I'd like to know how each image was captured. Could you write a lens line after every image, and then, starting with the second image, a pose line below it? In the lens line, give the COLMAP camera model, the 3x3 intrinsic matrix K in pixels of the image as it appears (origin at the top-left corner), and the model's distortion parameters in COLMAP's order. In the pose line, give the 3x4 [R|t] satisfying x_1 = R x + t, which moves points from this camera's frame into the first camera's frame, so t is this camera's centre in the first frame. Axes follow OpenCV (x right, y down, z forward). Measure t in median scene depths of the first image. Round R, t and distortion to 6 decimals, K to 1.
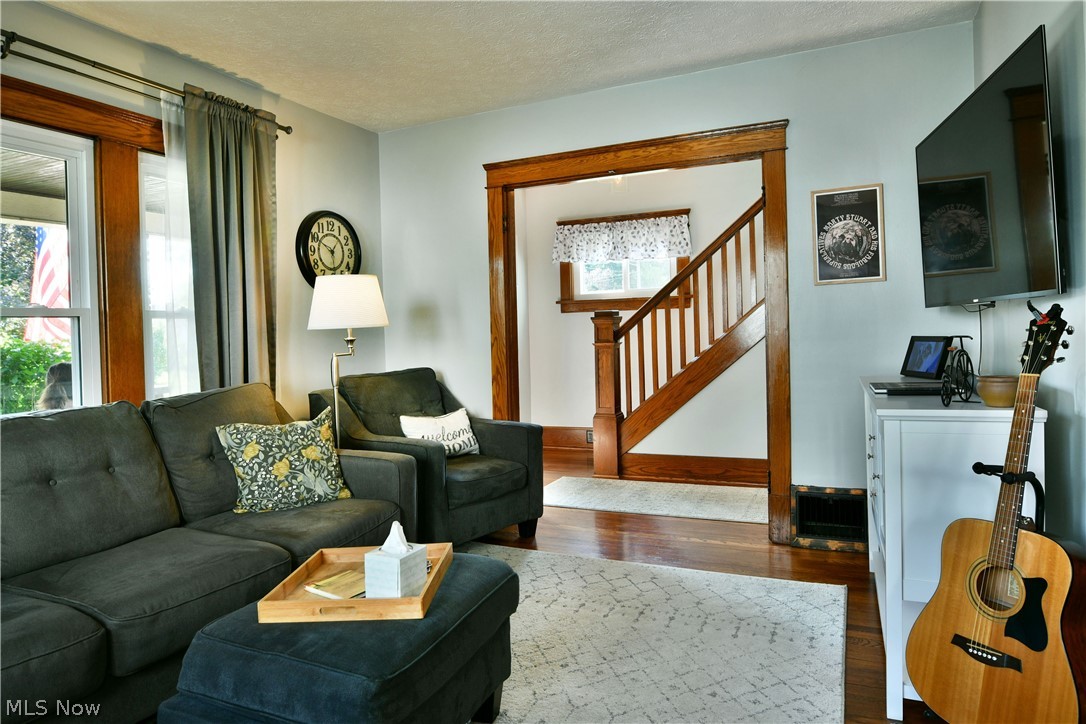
lens RADIAL K [[676.8, 0, 541.2], [0, 676.8, 351.4], [0, 0, 1]] dist [-0.015424, -0.007424]
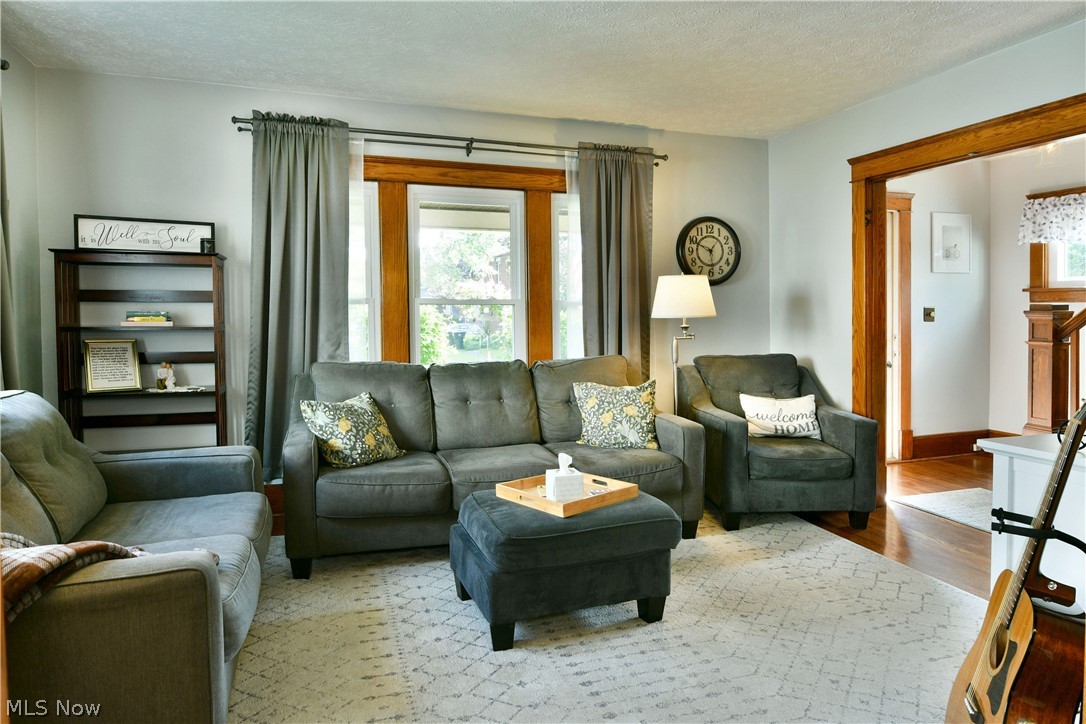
lens RADIAL K [[676.8, 0, 546.4], [0, 676.8, 360.1], [0, 0, 1]] dist [-0.015424, -0.007424]
pose [[0.681462, 0.087761, -0.726572, 0.452444], [-0.047666, 0.995998, 0.075597, -0.037976], [0.730299, -0.016883, 0.682918, -0.035056]]
